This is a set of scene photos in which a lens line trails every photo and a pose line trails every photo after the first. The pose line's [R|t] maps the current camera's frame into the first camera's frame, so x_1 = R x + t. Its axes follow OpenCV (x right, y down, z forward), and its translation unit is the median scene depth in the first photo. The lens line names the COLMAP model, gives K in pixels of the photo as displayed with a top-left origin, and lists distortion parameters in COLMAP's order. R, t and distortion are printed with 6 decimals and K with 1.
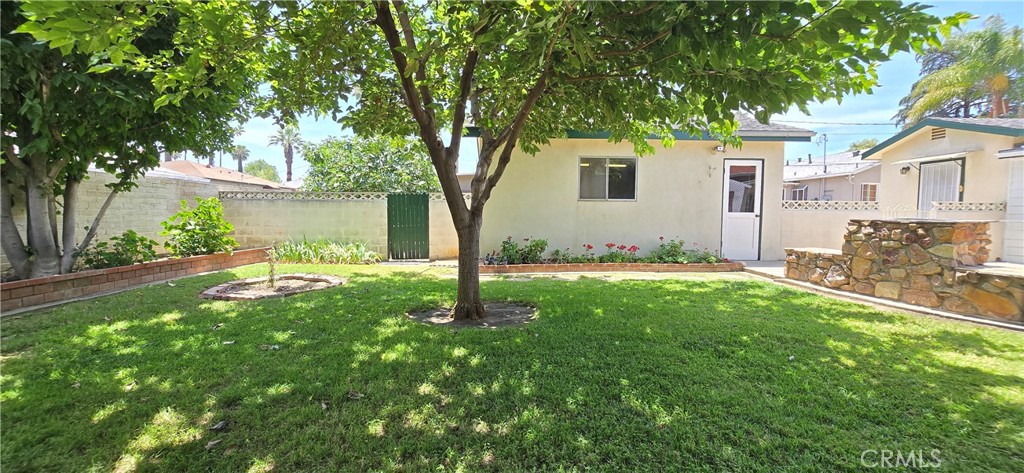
lens RADIAL K [[420.3, 0, 508.2], [0, 420.3, 236.7], [0, 0, 1]] dist [-0.002900, -0.000280]
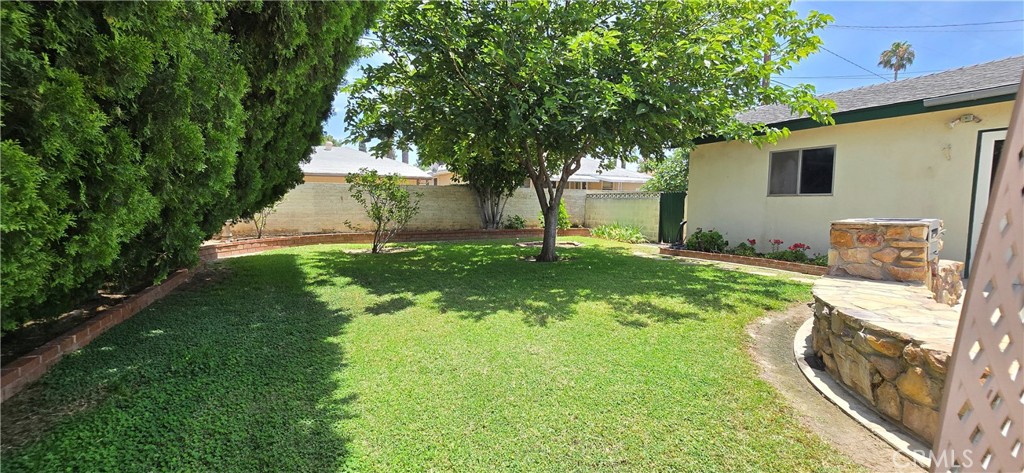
lens RADIAL K [[420.3, 0, 508.2], [0, 420.3, 236.7], [0, 0, 1]] dist [-0.002900, -0.000280]
pose [[0.365019, 0.072762, -0.928152, 0.876175], [-0.073016, 0.996108, 0.049374, 0.005505], [0.928132, 0.049748, 0.368911, 0.055465]]
